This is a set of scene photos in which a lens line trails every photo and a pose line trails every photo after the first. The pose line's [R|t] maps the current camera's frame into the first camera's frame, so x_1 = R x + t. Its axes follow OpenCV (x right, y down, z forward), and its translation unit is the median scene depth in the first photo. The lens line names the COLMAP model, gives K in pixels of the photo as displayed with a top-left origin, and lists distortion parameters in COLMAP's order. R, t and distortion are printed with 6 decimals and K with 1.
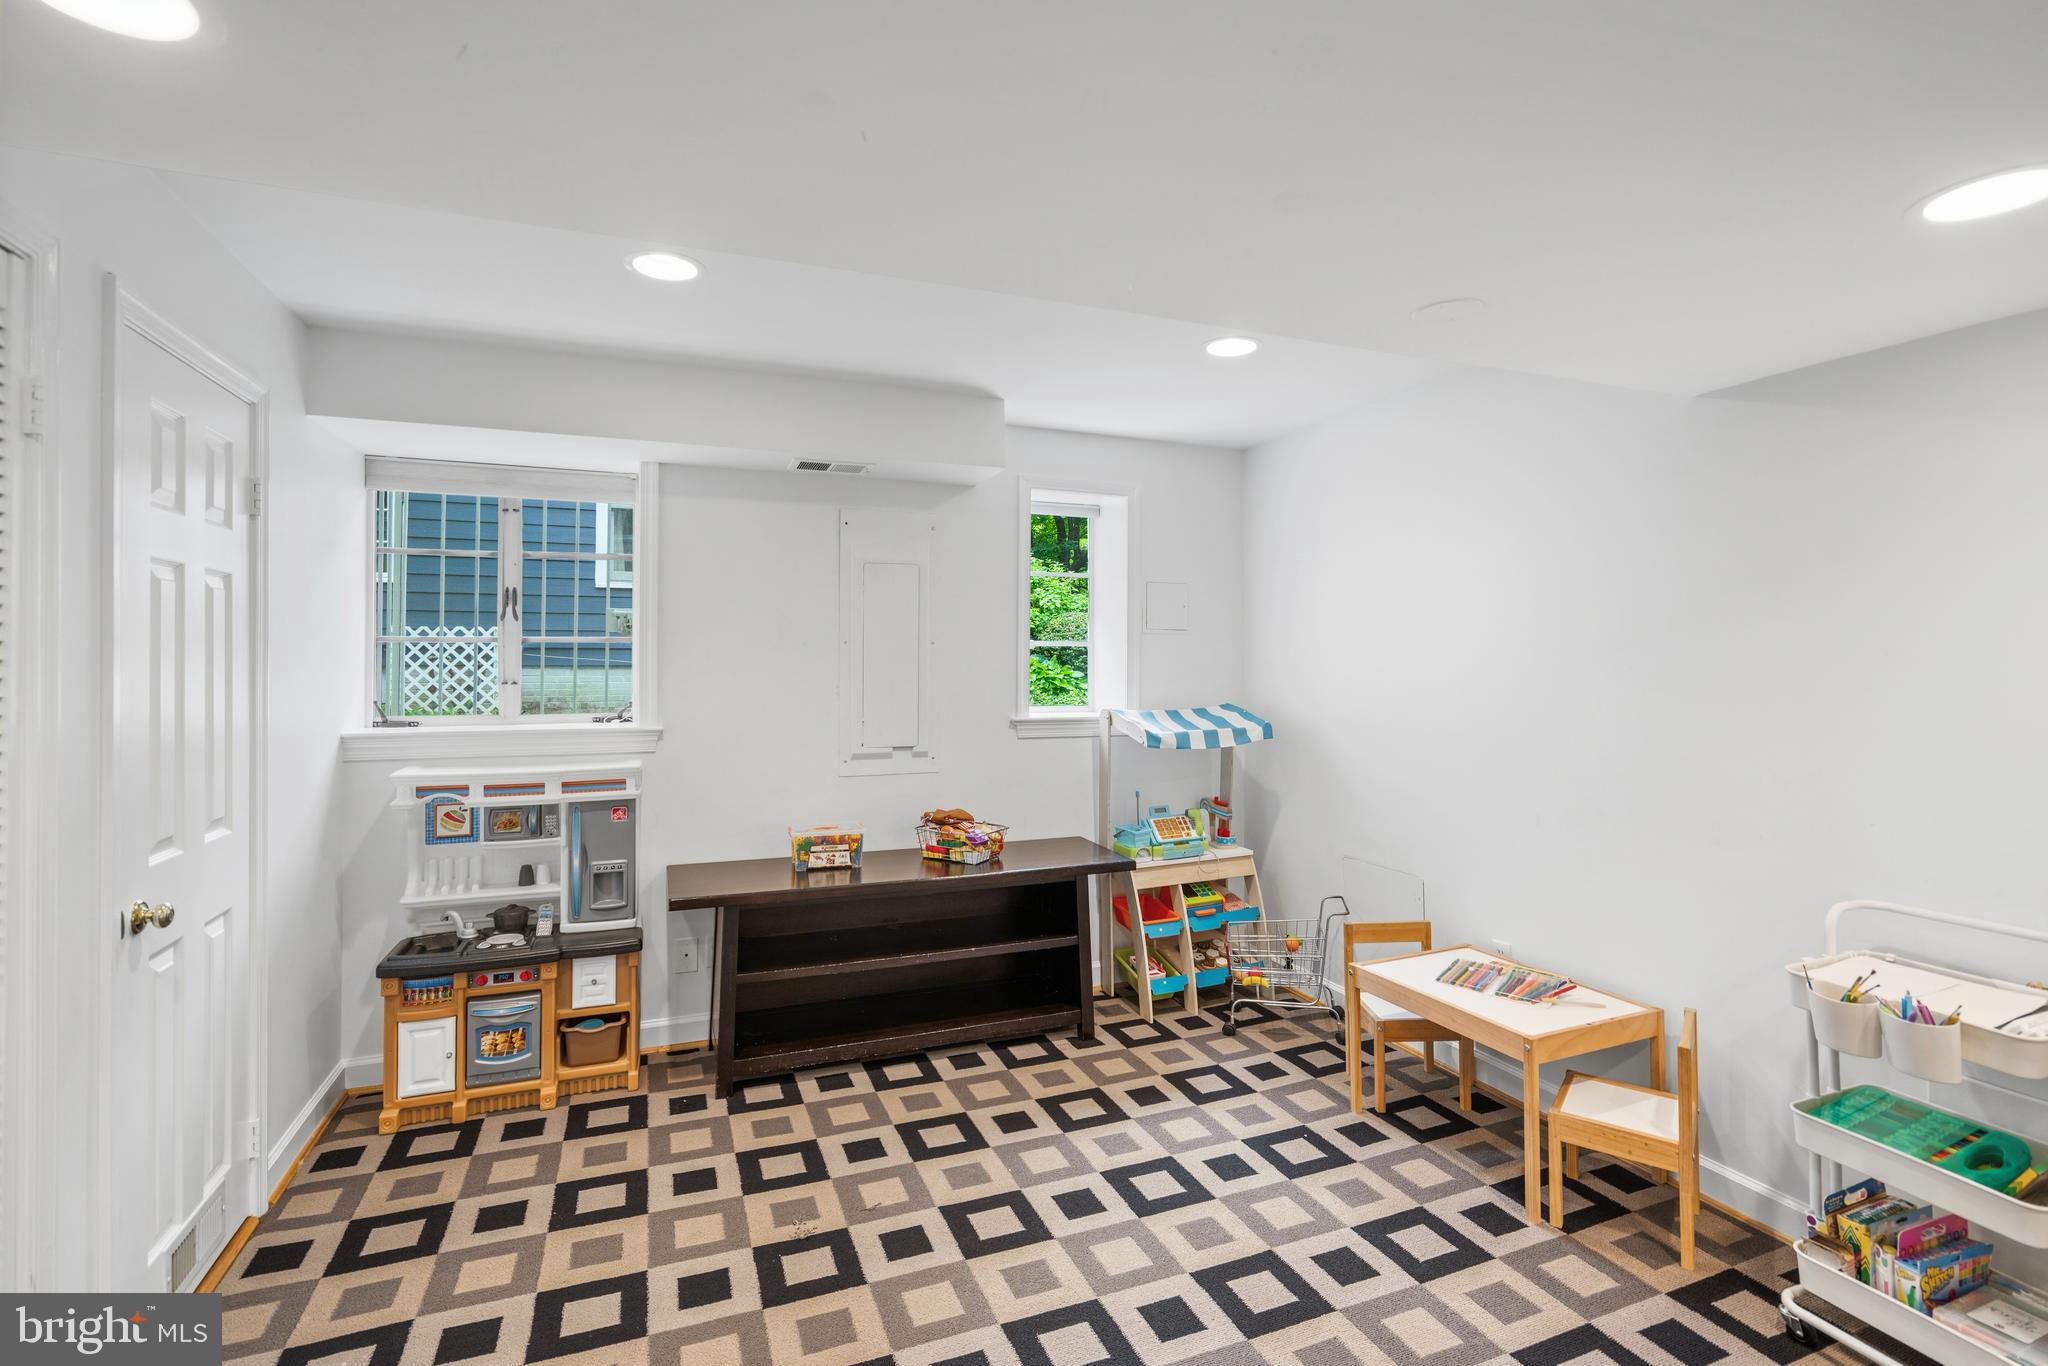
lens RADIAL K [[931.1, 0, 1036.6], [0, 931.1, 653.2], [0, 0, 1]] dist [-0.012919, 0.006957]
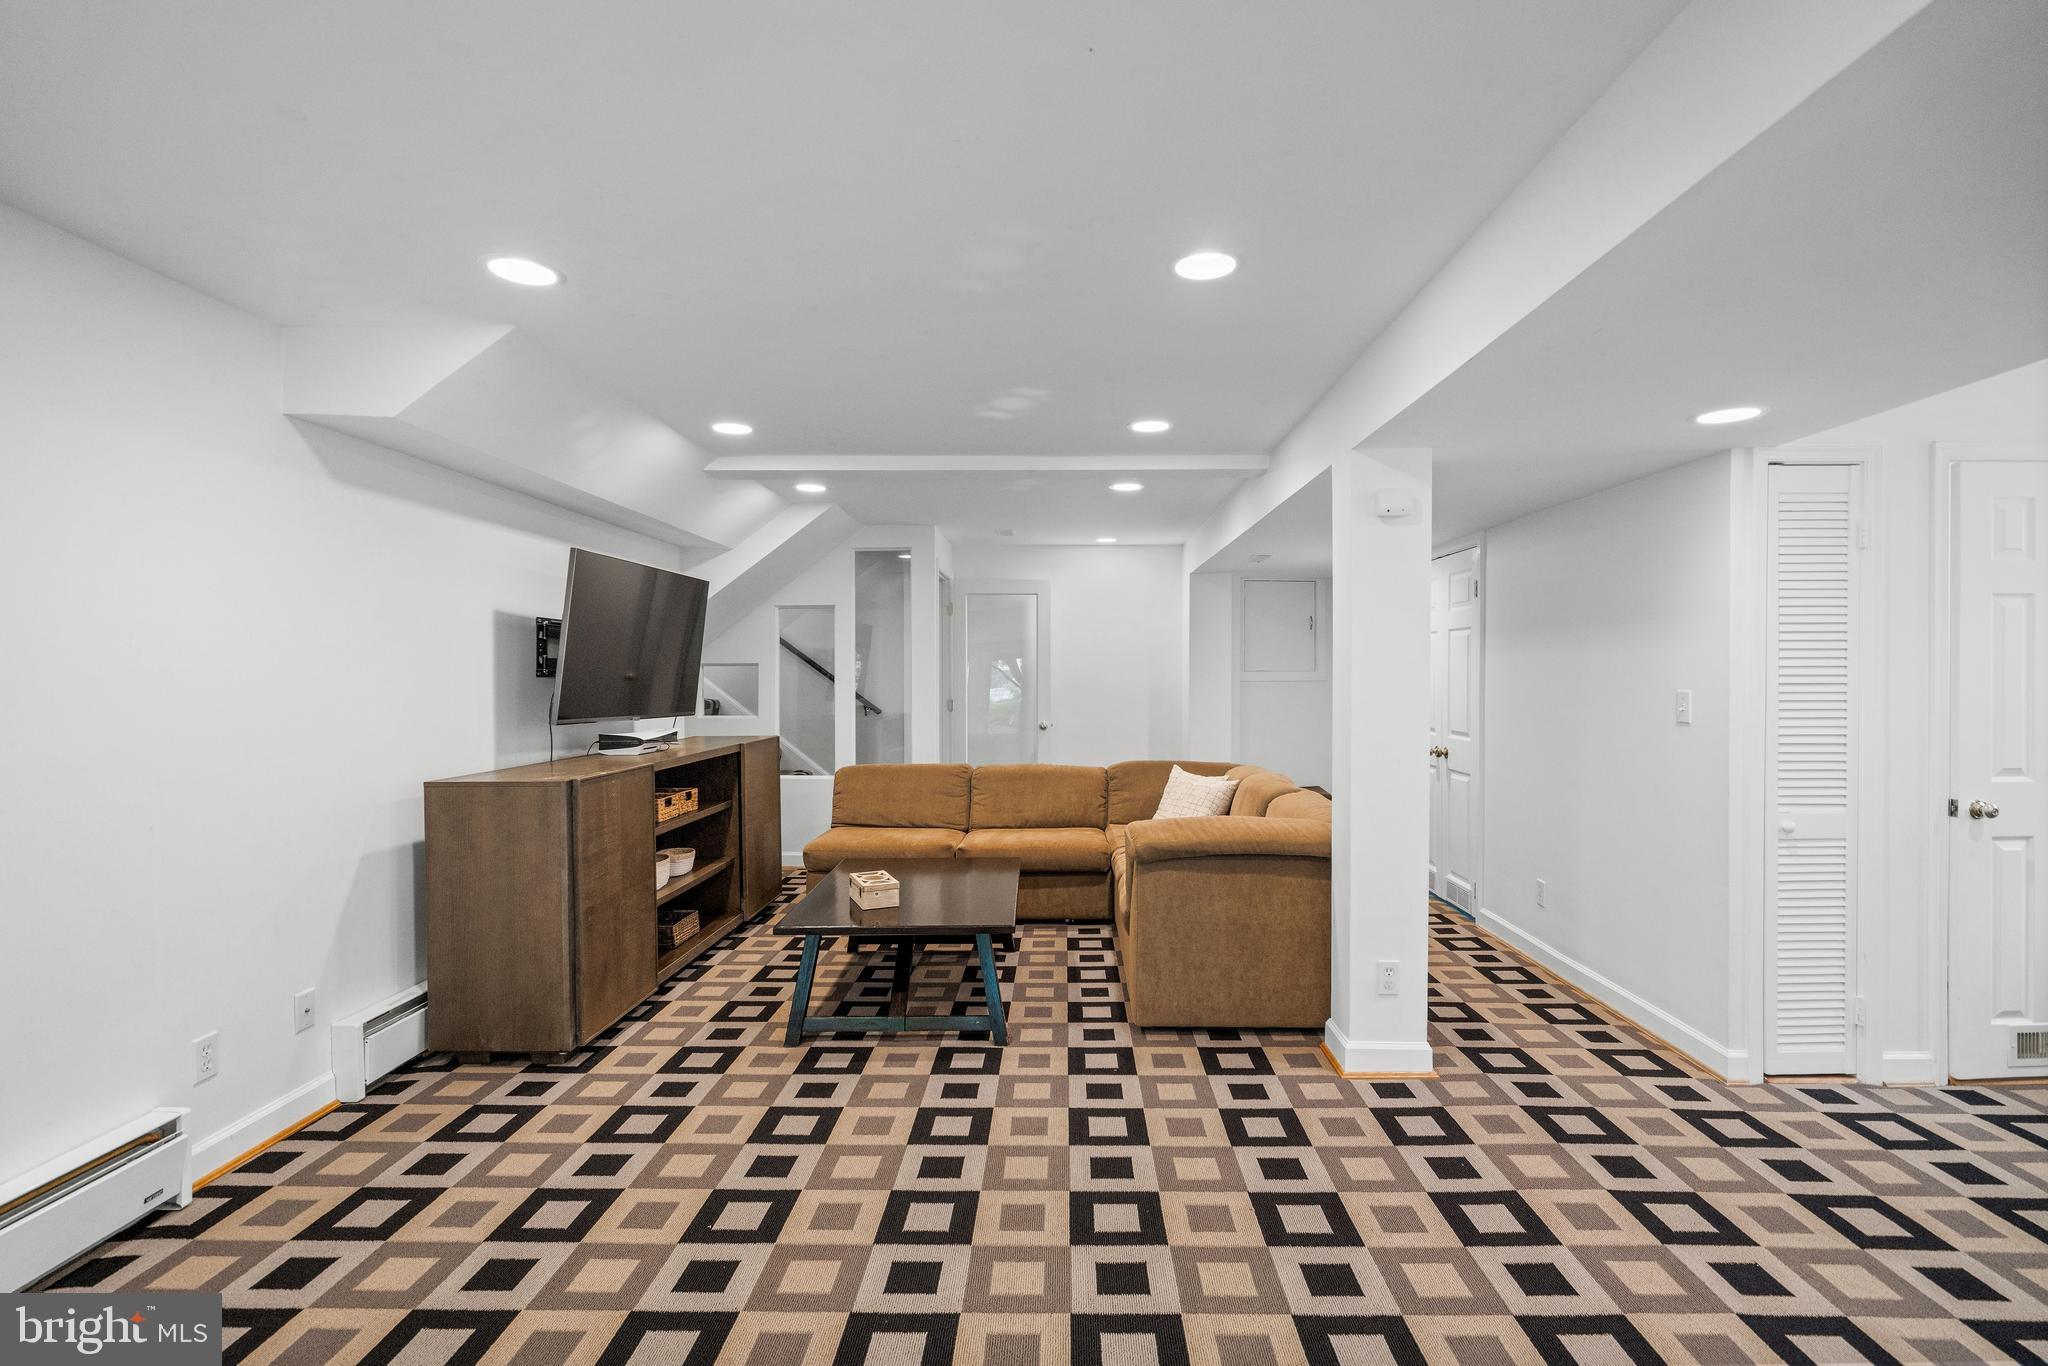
lens RADIAL K [[931.1, 0, 1033.1], [0, 931.1, 681.4], [0, 0, 1]] dist [-0.012919, 0.006957]
pose [[-0.393323, 0.015685, -0.919267, 0.728959], [0.014093, 0.999840, 0.011030, 0.005284], [0.919292, -0.008617, -0.393481, 0.051464]]
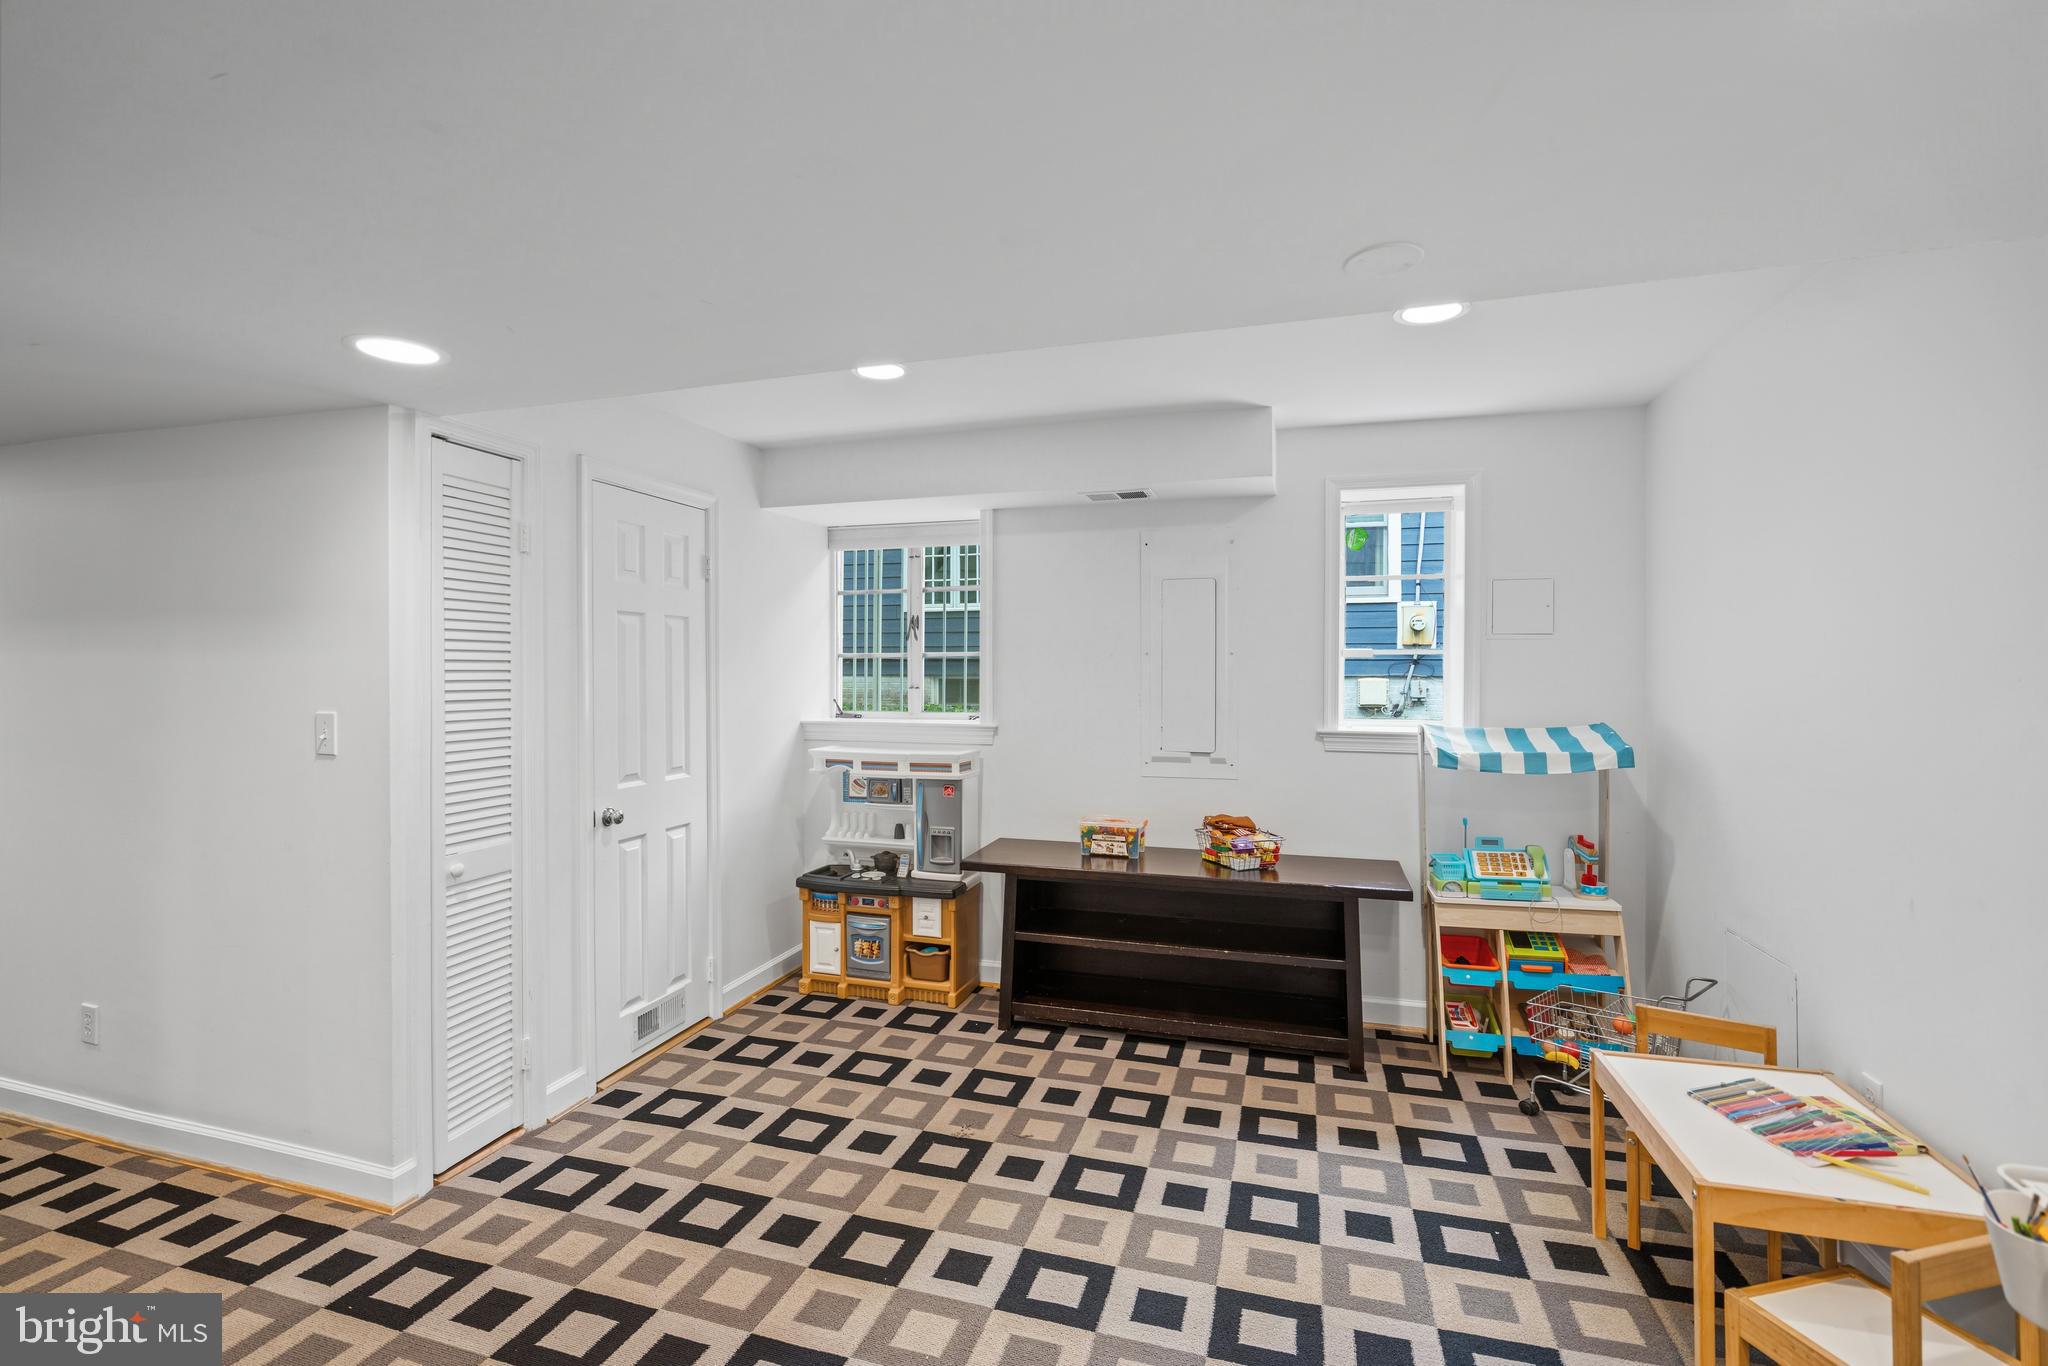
lens RADIAL K [[931.1, 0, 1027.9], [0, 931.1, 675.5], [0, 0, 1]] dist [-0.012919, 0.006957]
pose [[0.778208, 0.001974, -0.628003, 0.445687], [0.006123, 0.999924, 0.010730, 0.001729], [0.627976, -0.012196, 0.778137, 0.076298]]
